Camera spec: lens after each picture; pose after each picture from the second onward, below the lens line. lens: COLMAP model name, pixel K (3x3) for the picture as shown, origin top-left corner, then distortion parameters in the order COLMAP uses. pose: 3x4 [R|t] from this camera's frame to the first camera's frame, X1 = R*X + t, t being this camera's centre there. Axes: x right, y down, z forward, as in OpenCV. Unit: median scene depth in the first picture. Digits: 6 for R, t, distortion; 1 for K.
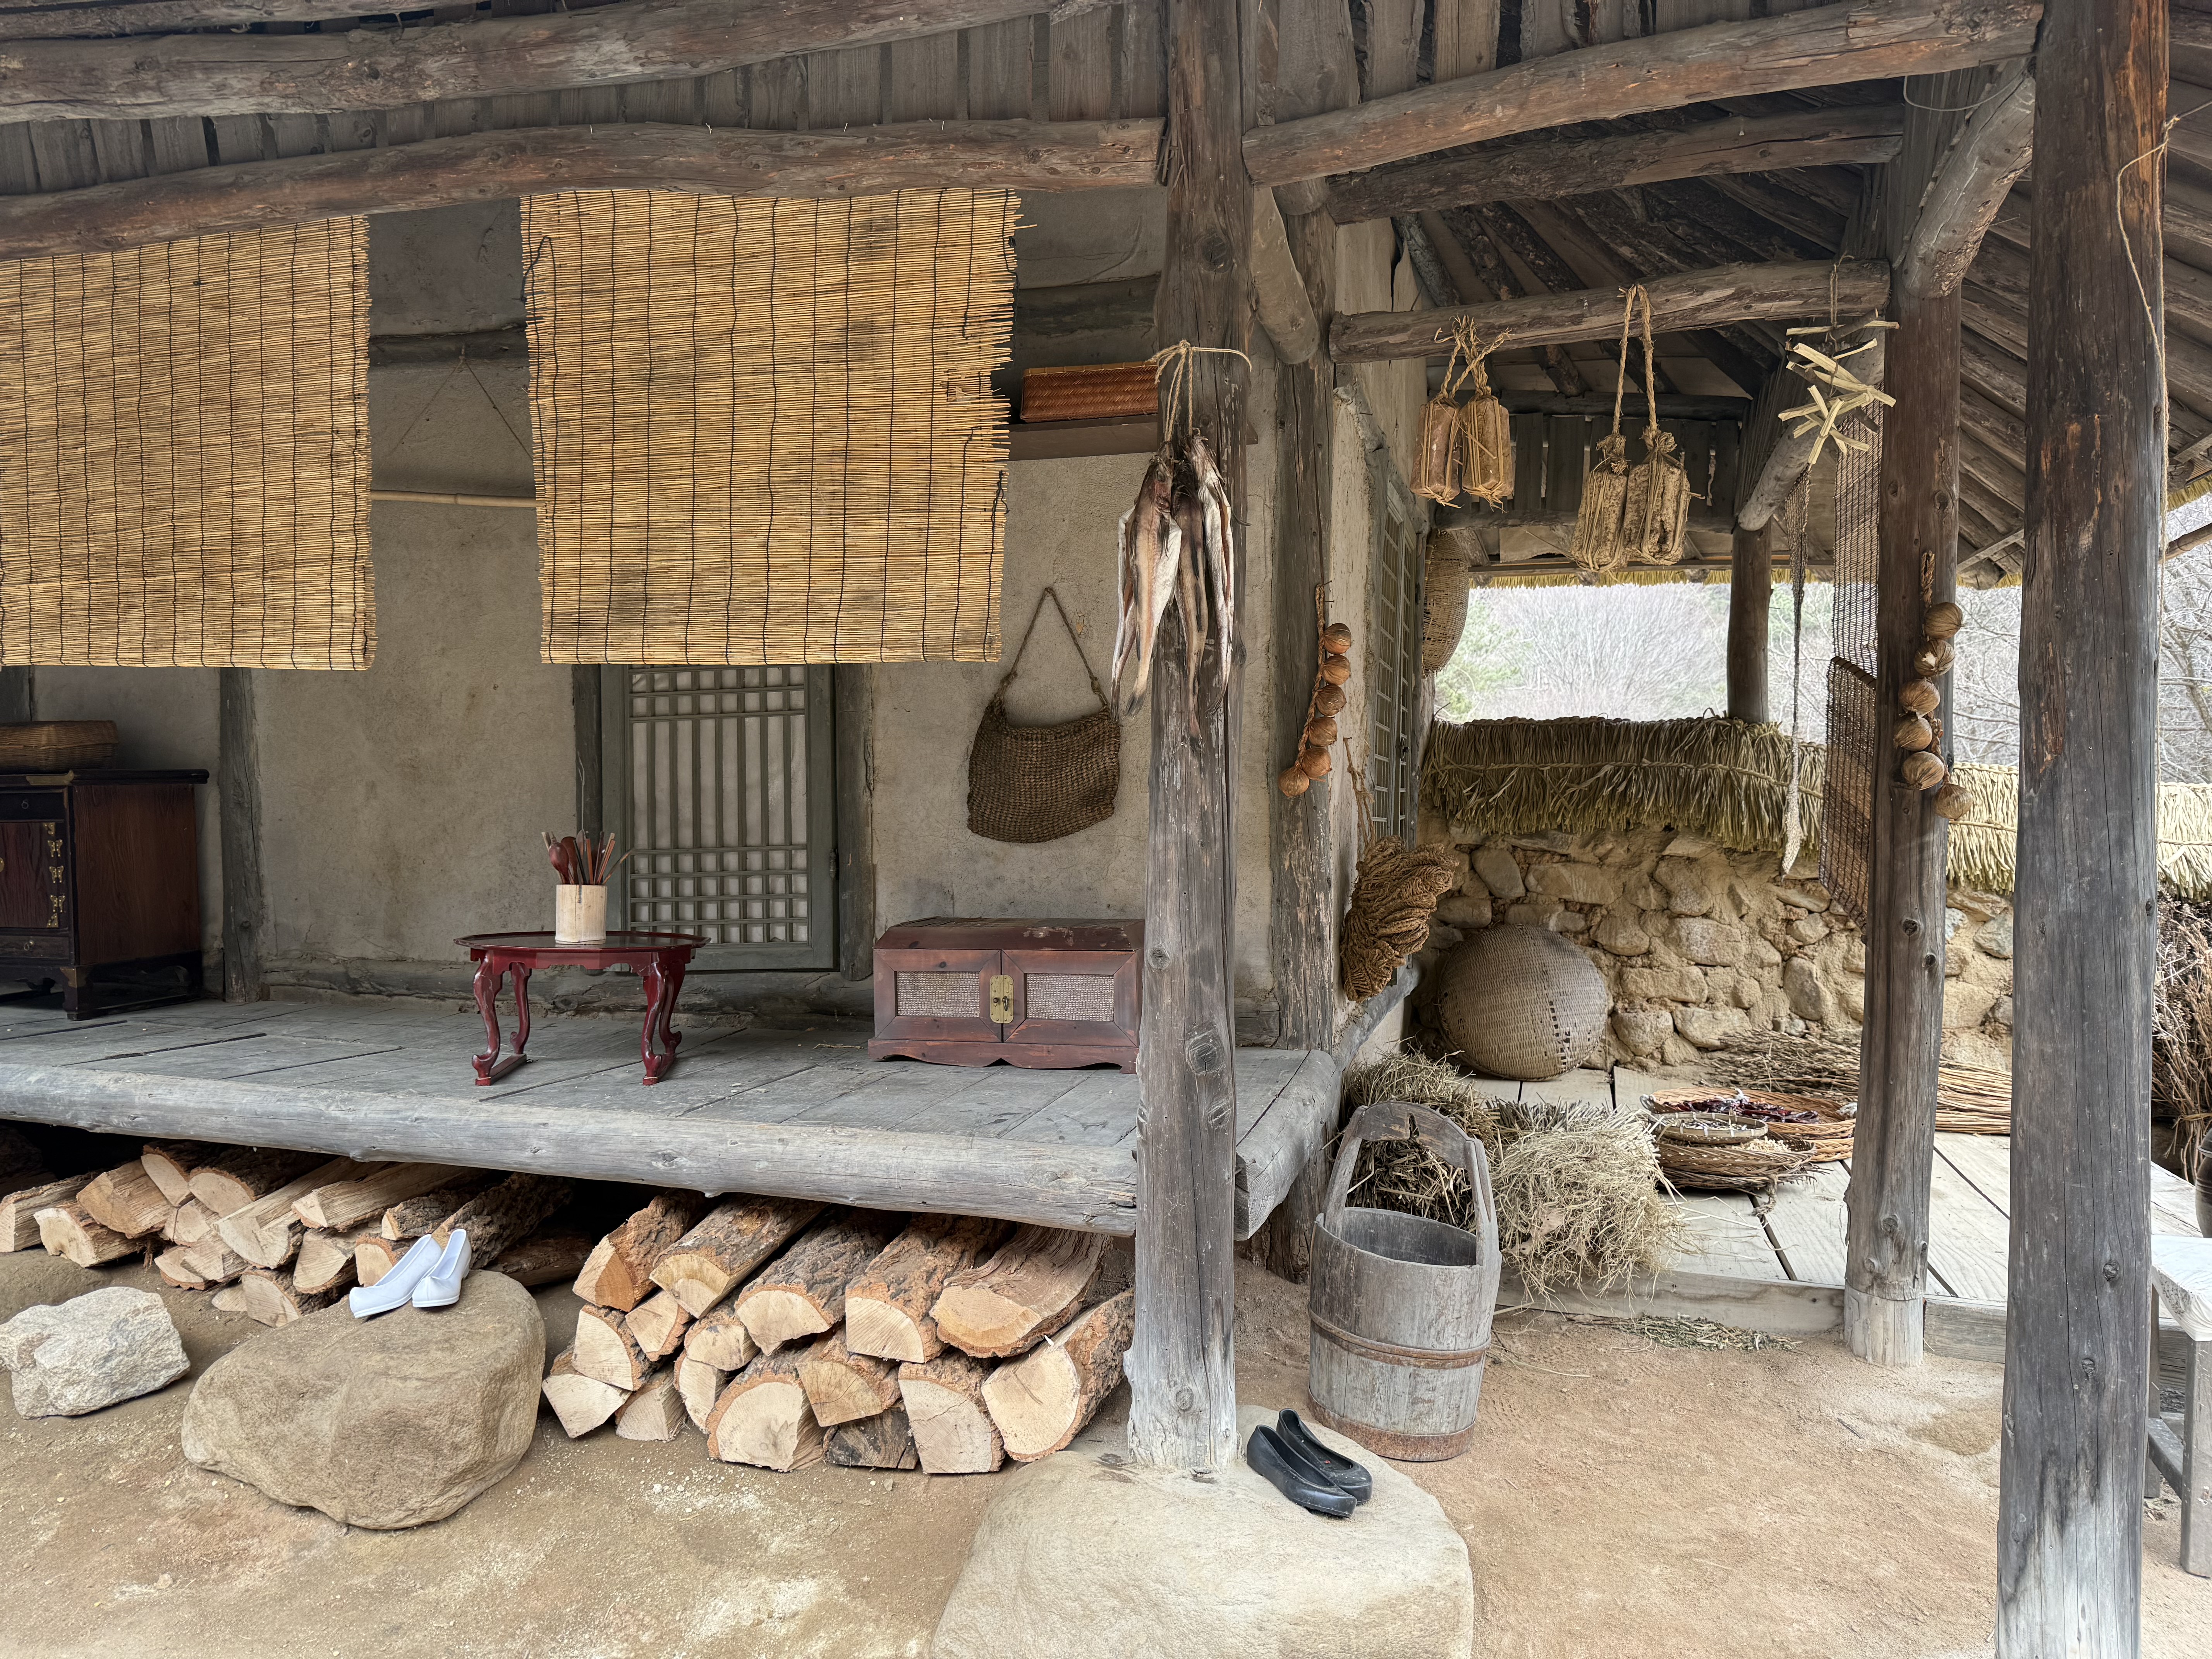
lens RADIAL K [[1542.4, 0, 1104.6], [0, 1542.4, 830.8], [0, 0, 1]] dist [0.000808, 0.000058]
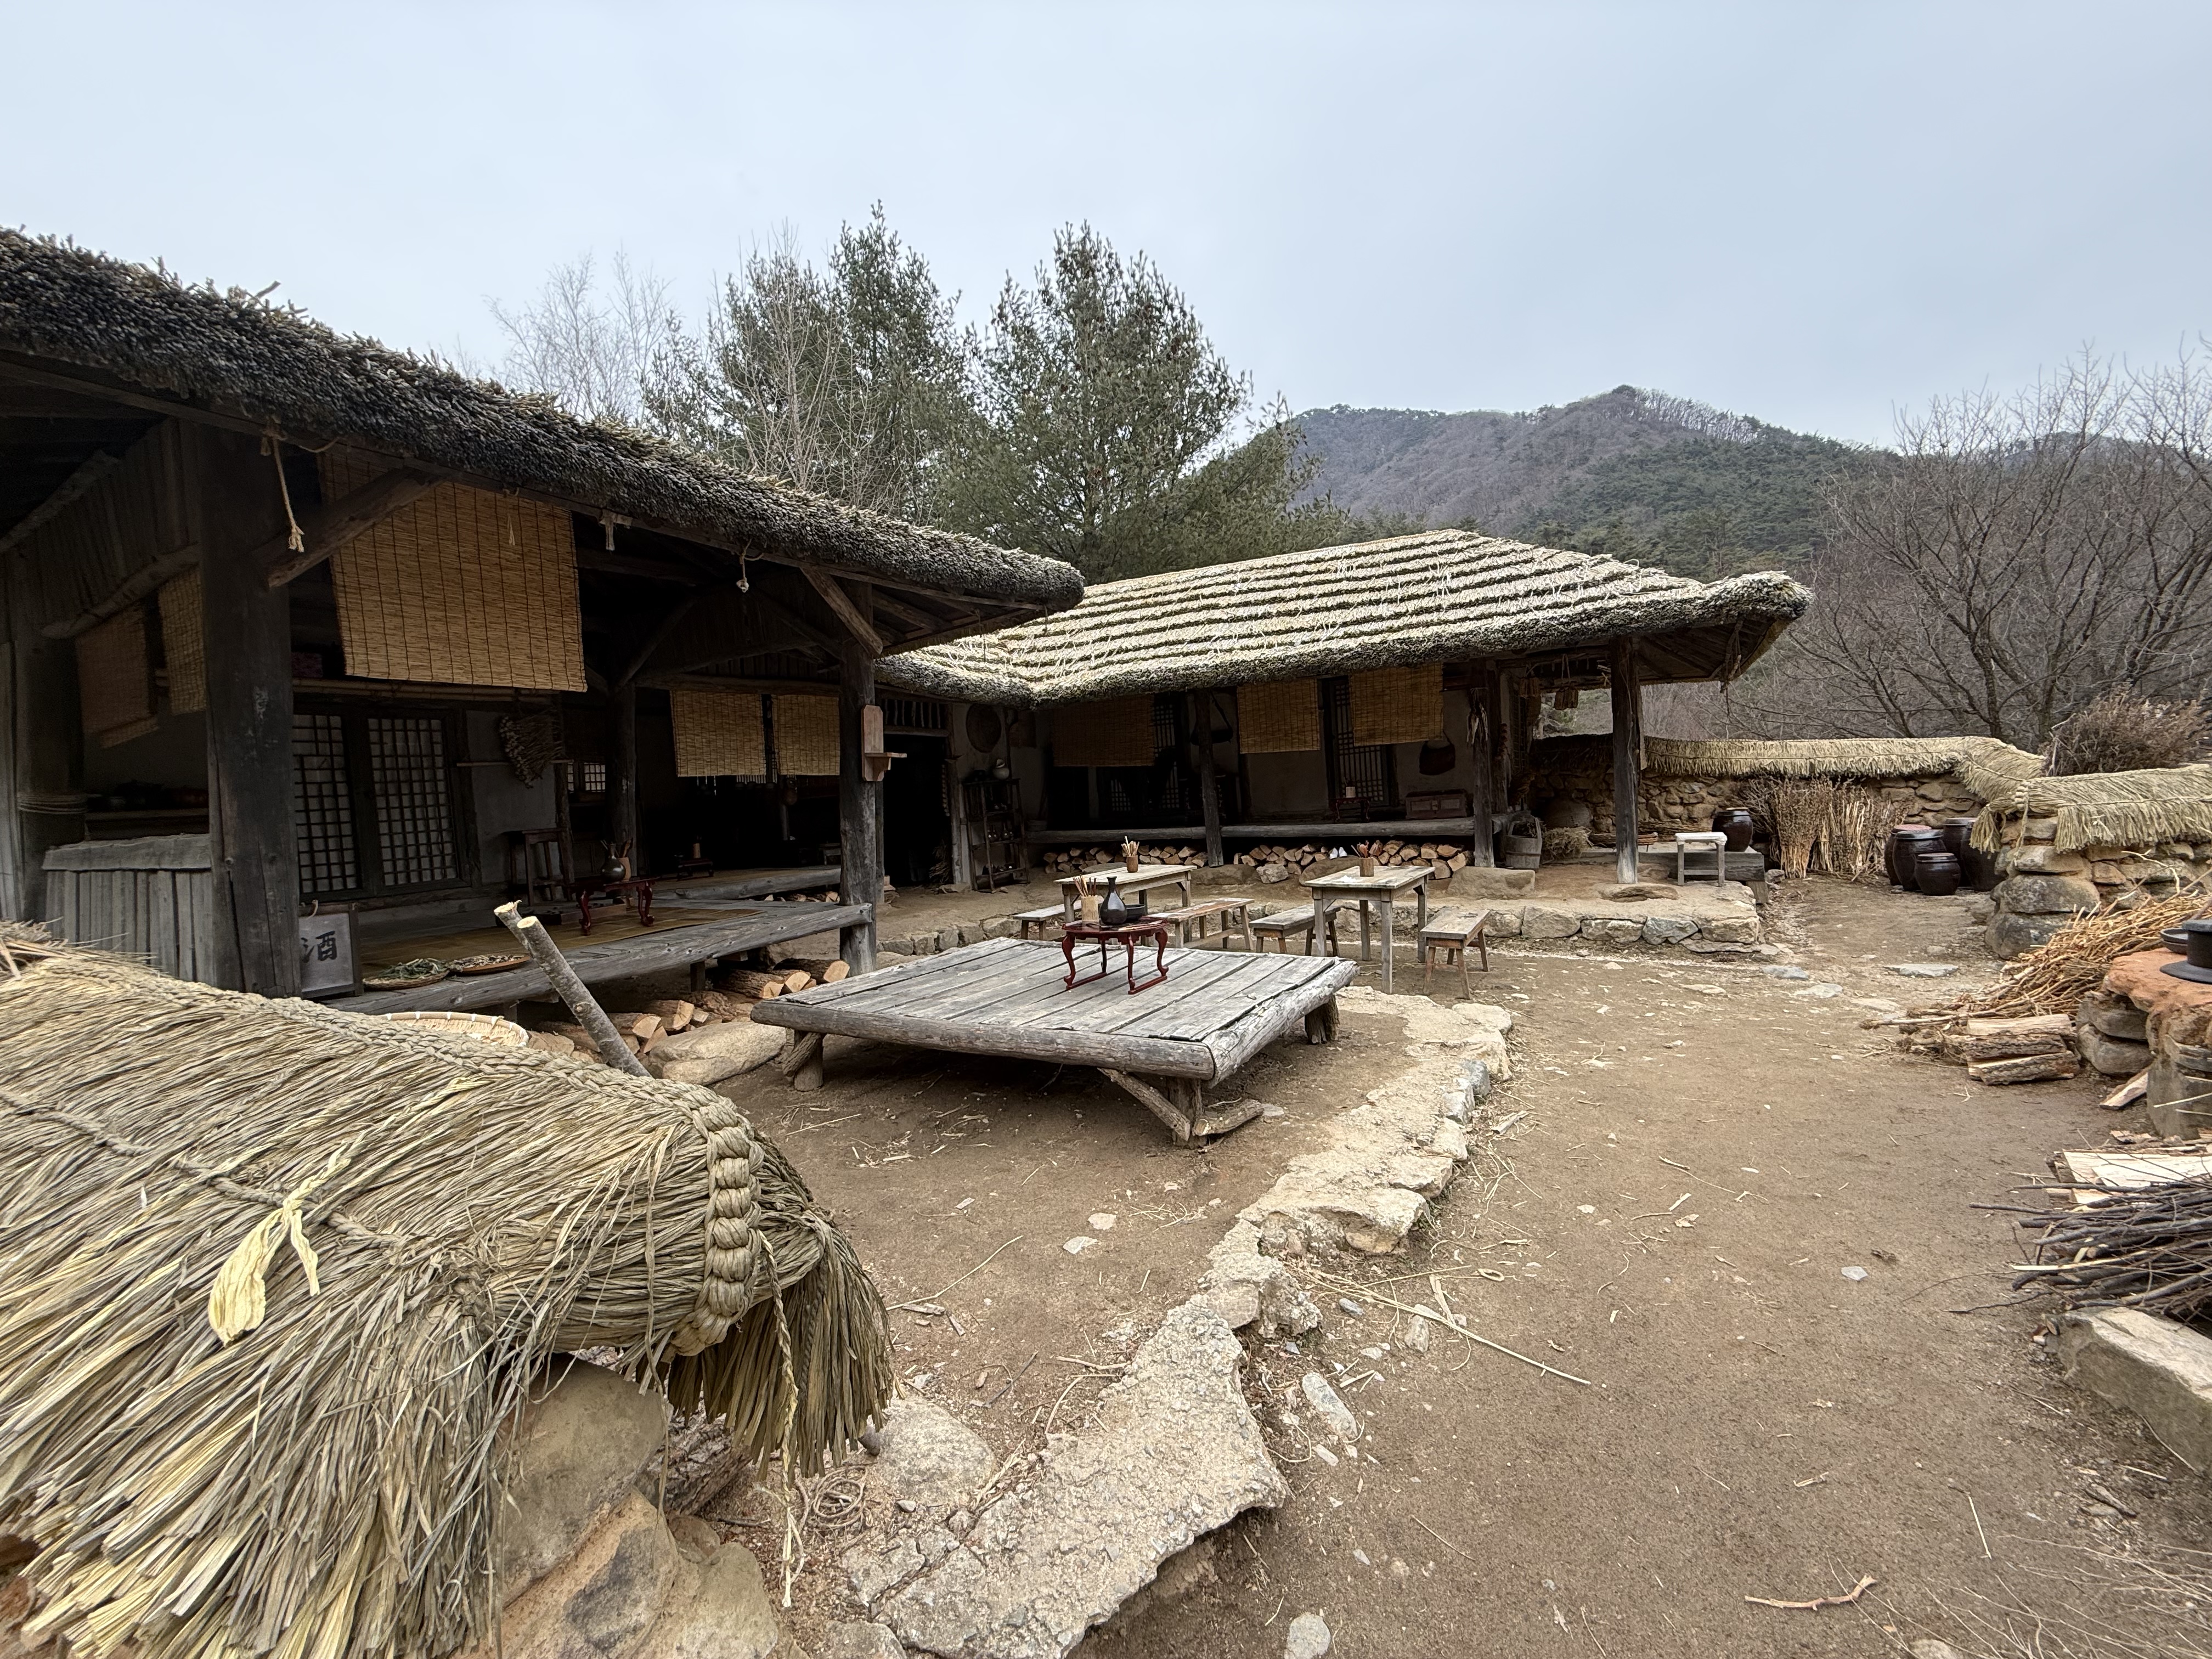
lens RADIAL K [[871.0, 0, 1110.1], [0, 871.0, 830.6], [0, 0, 1]] dist [0.000114, -0.000011]
pose [[0.962679, -0.048267, -0.266306, -0.385712], [0.054446, 0.998391, 0.015862, 0.101072], [0.265112, -0.029769, 0.963758, -2.315844]]
